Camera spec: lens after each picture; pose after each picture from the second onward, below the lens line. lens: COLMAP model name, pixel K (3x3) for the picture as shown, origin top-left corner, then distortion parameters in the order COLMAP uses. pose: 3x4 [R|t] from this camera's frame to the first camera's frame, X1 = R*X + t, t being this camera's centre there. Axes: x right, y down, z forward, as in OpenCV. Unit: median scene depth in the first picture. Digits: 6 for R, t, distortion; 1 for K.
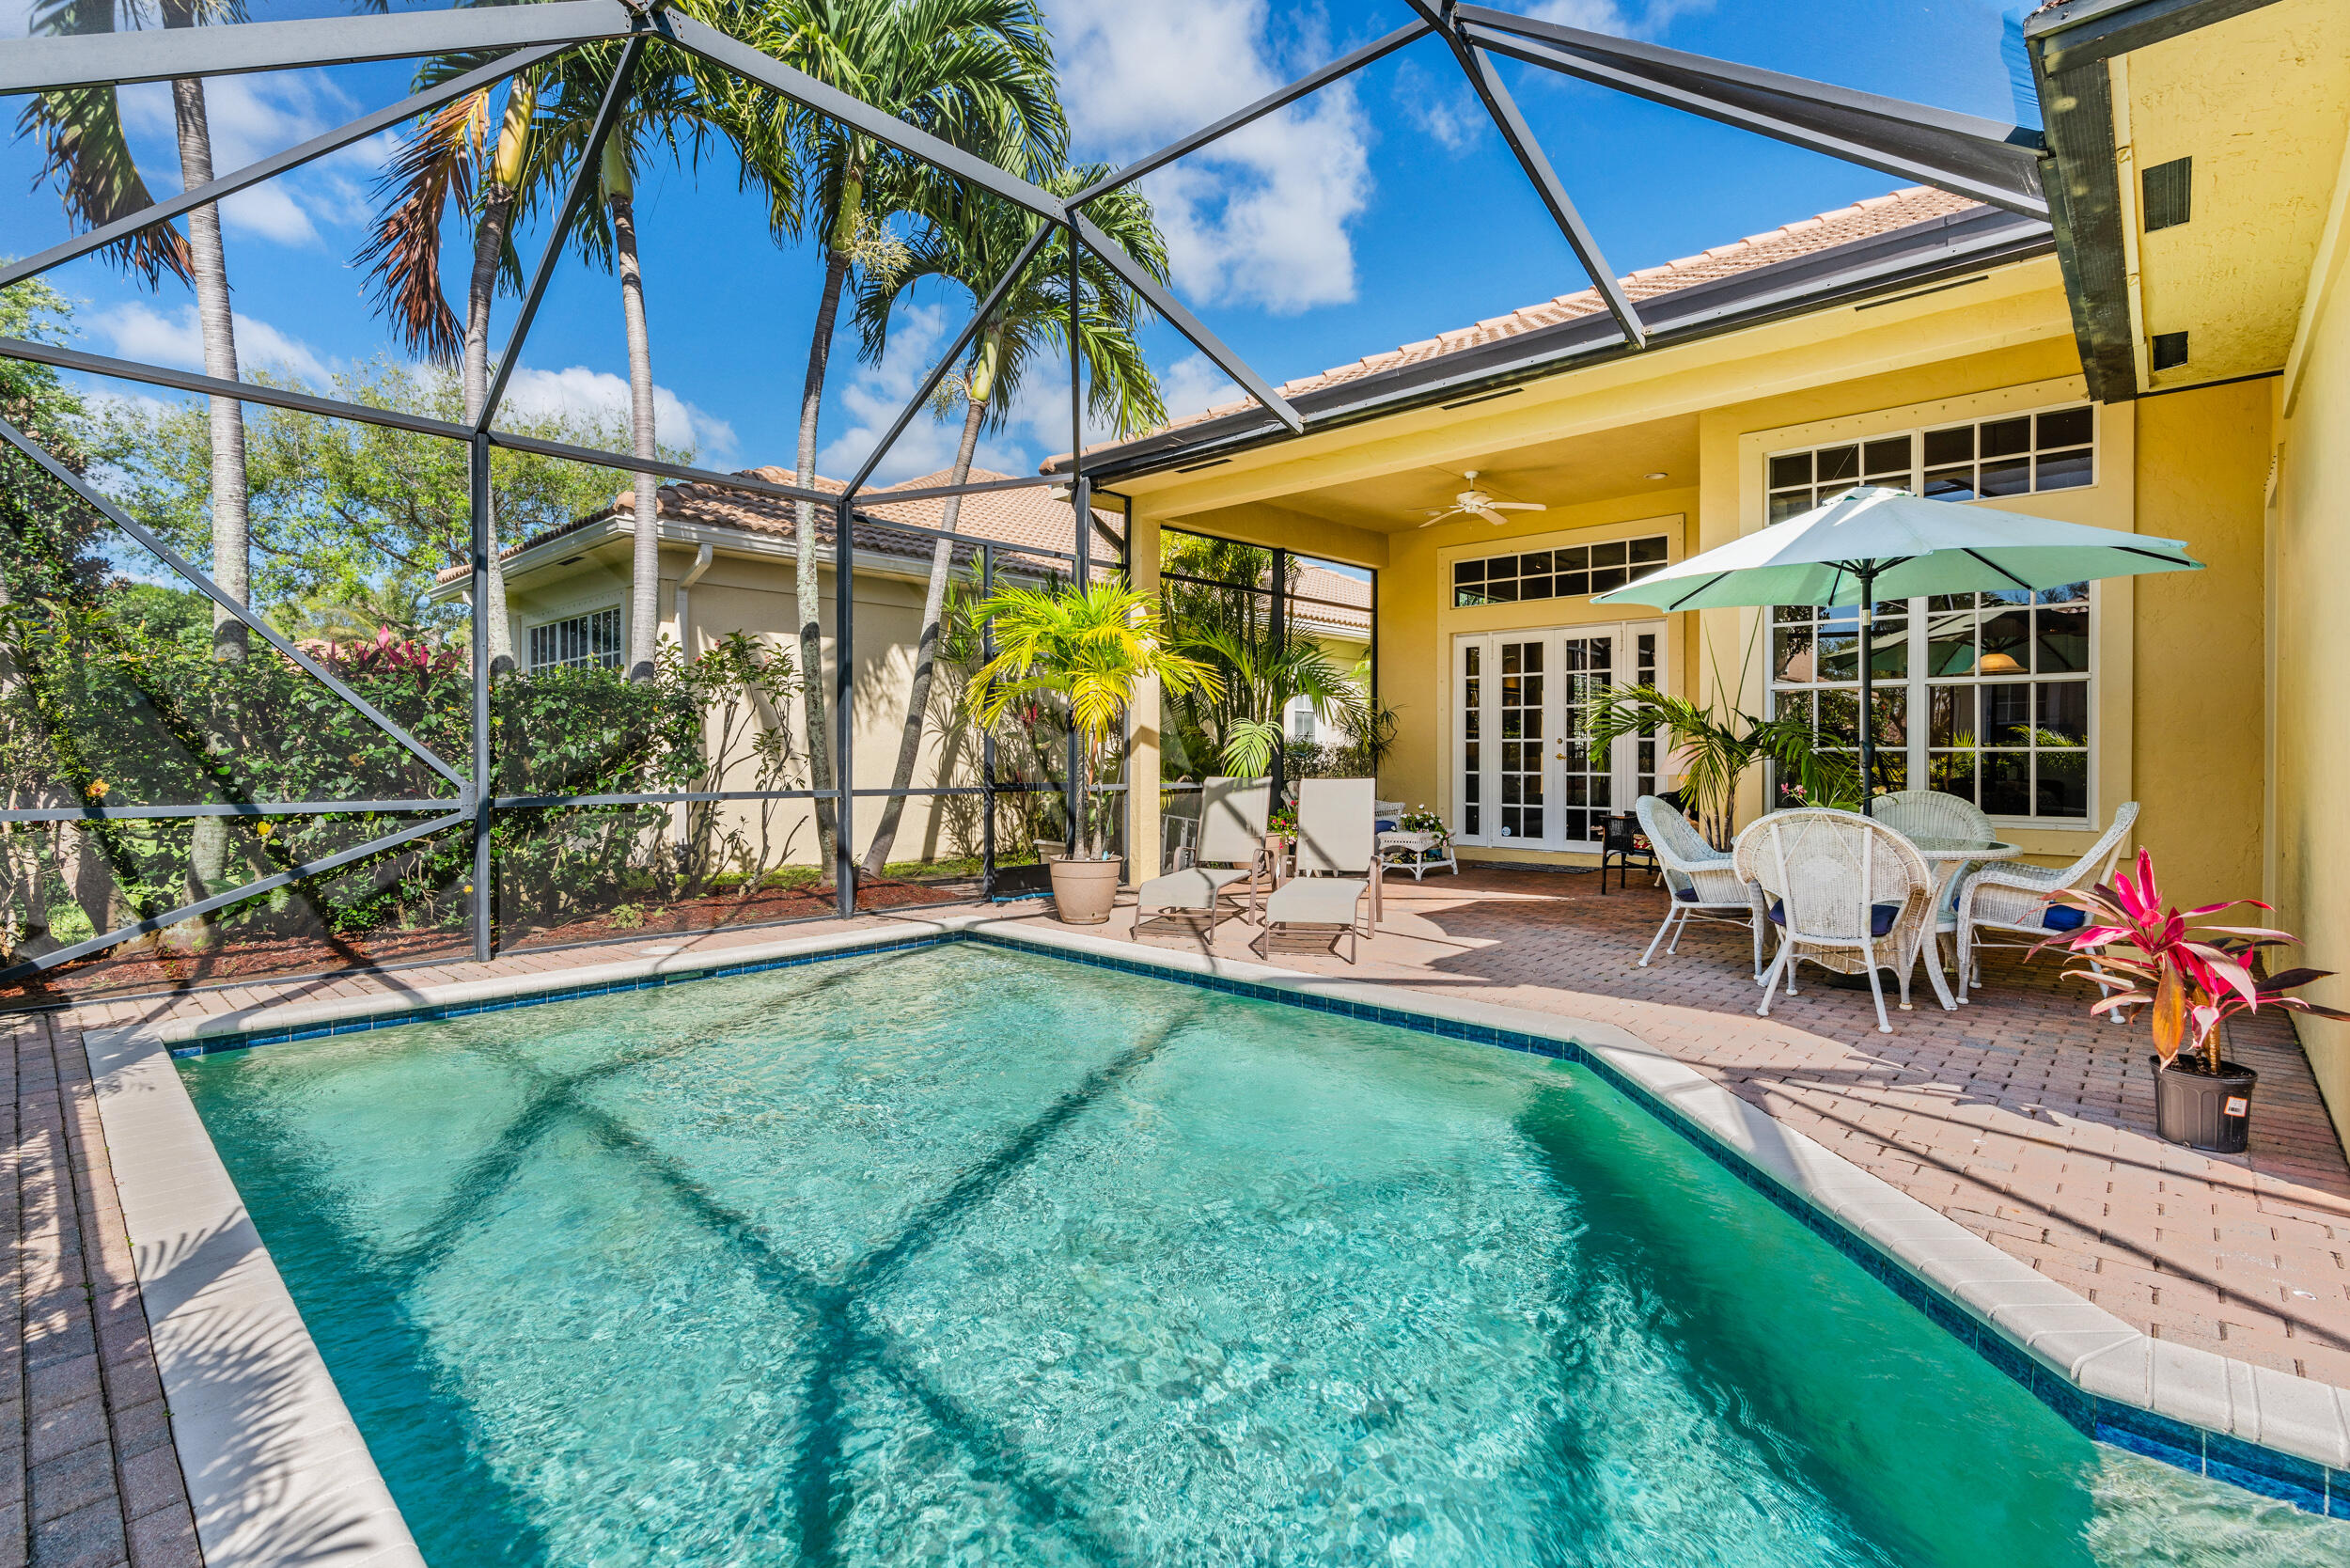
lens RADIAL K [[1055.3, 0, 1166.0], [0, 1055.3, 783.2], [0, 0, 1]] dist [-0.005088, 0.000188]
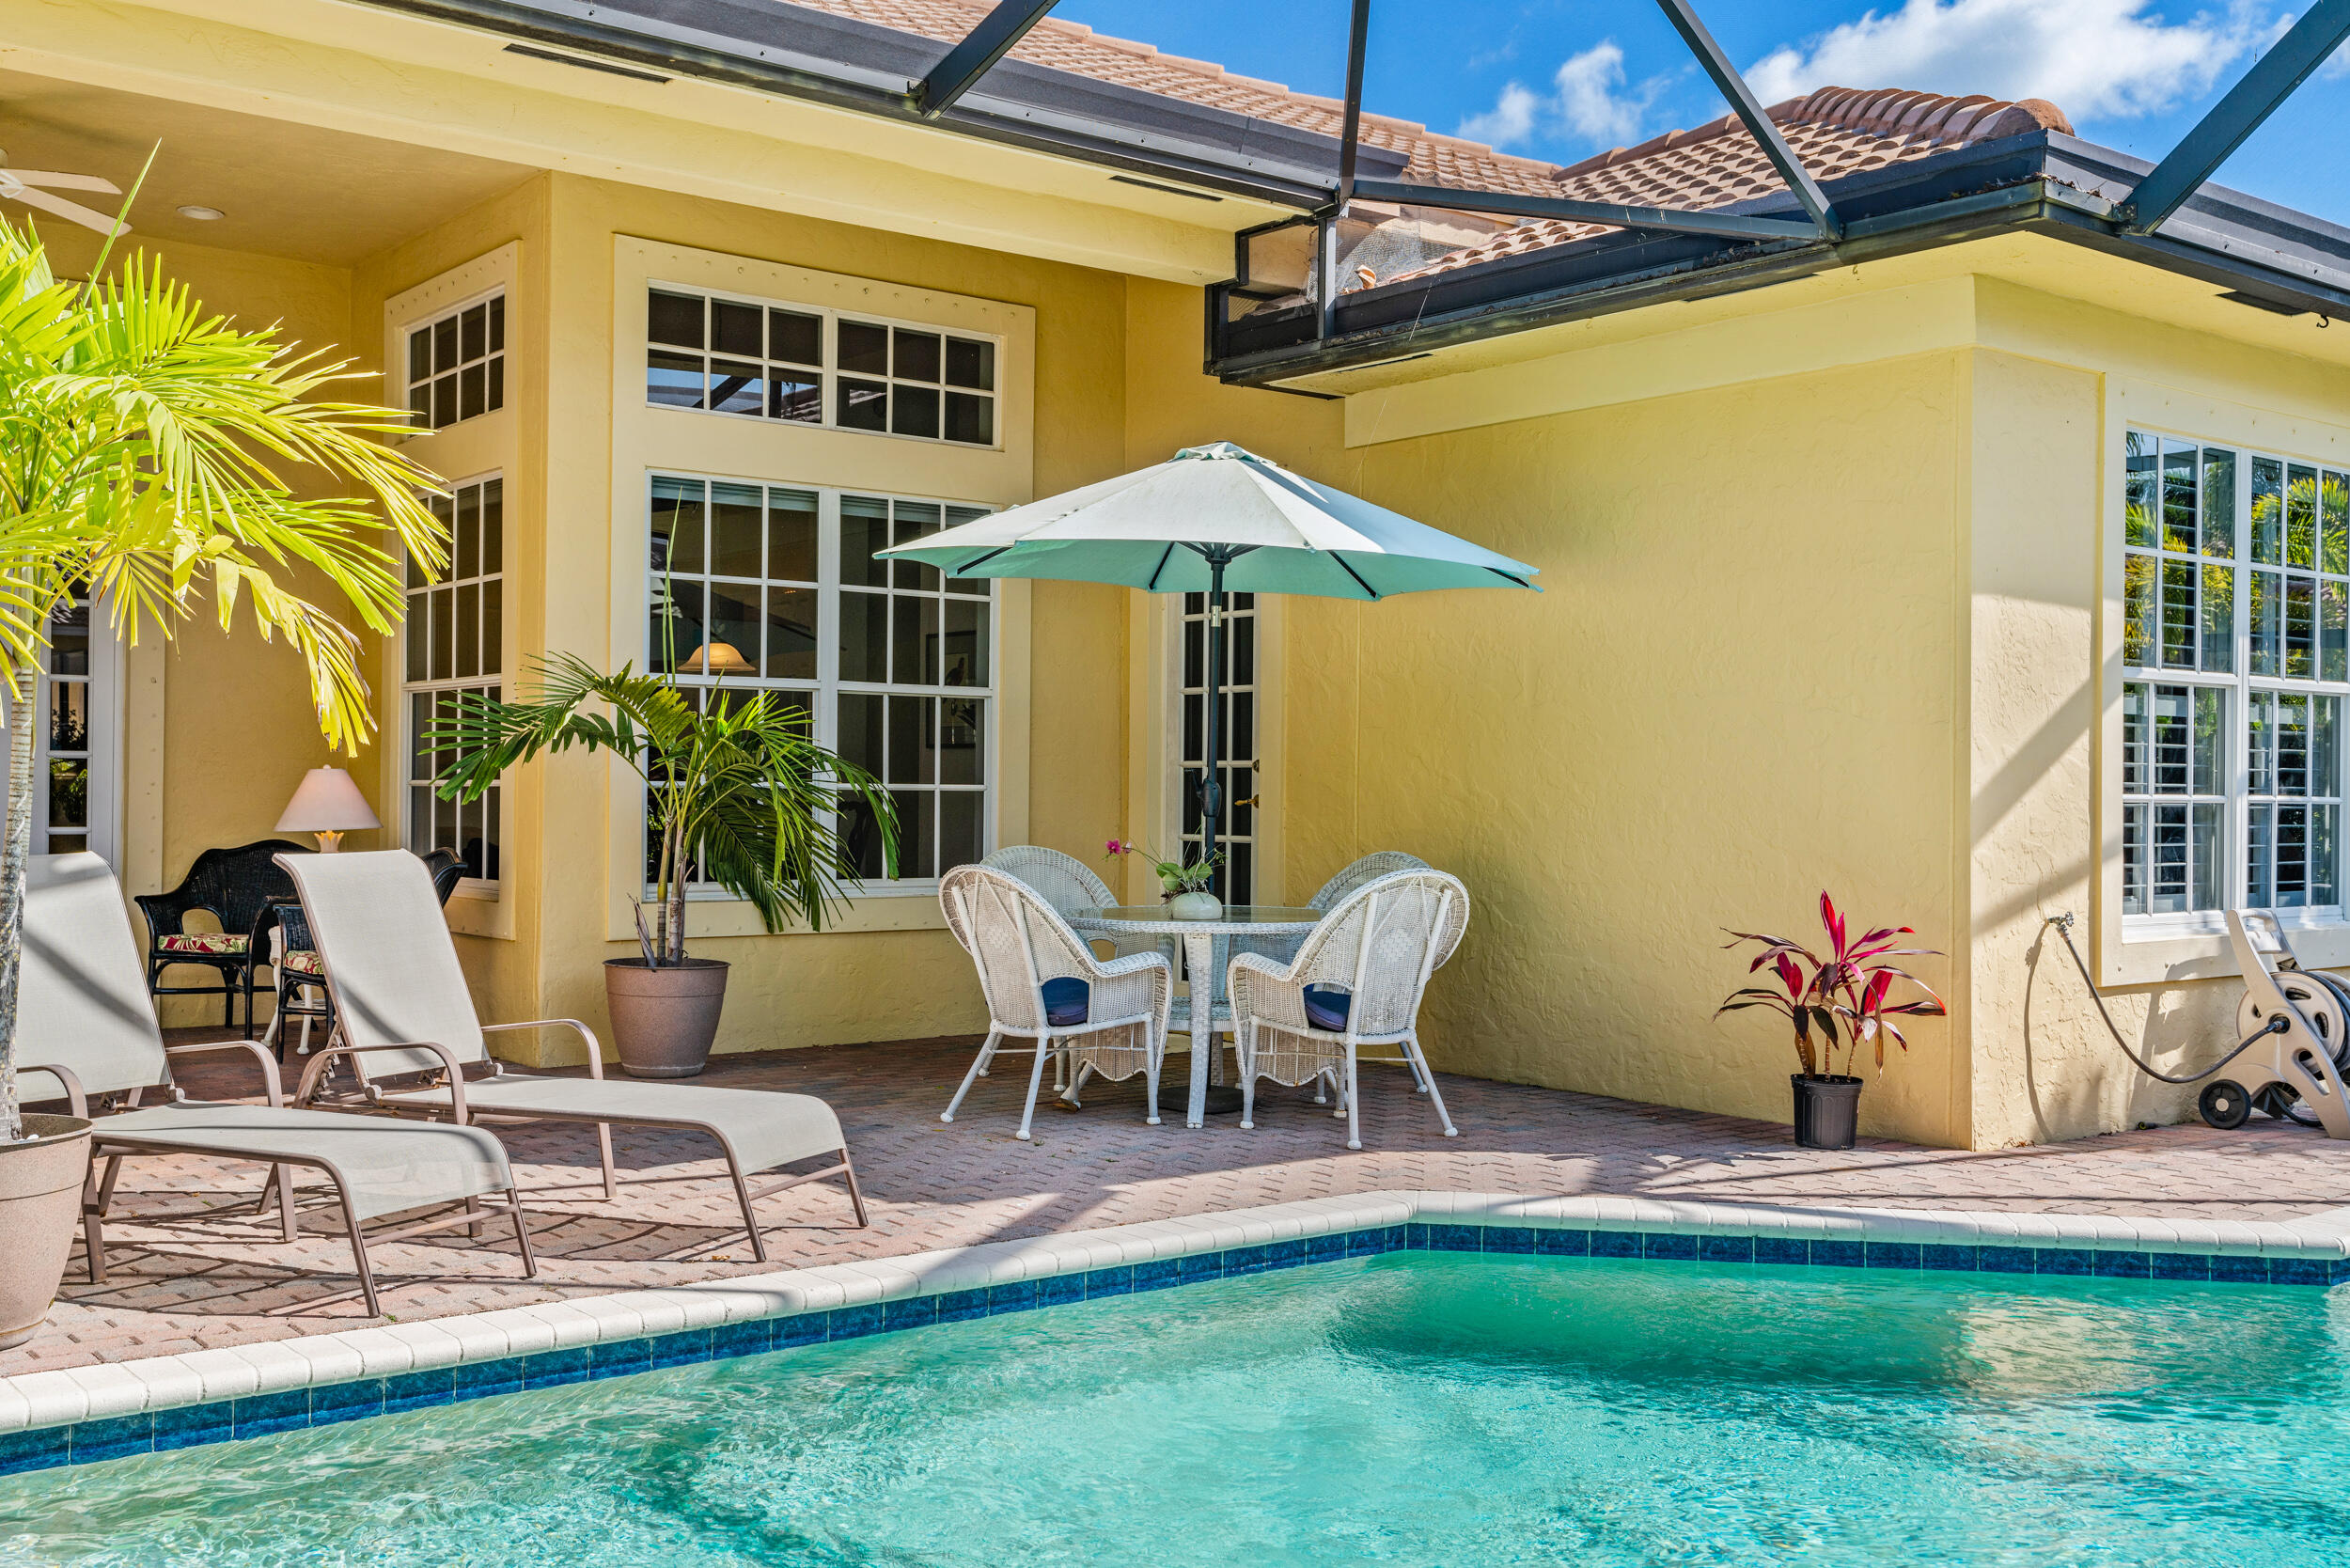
lens RADIAL K [[2197.7, 0, 1190.0], [0, 2197.7, 779.3], [0, 0, 1]] dist [0.029958, -0.008619]
pose [[0.178189, 0.007277, 0.983969, -1.123501], [0.018831, 0.999764, -0.010804, -0.032235], [-0.983816, 0.020455, 0.178010, 0.951677]]
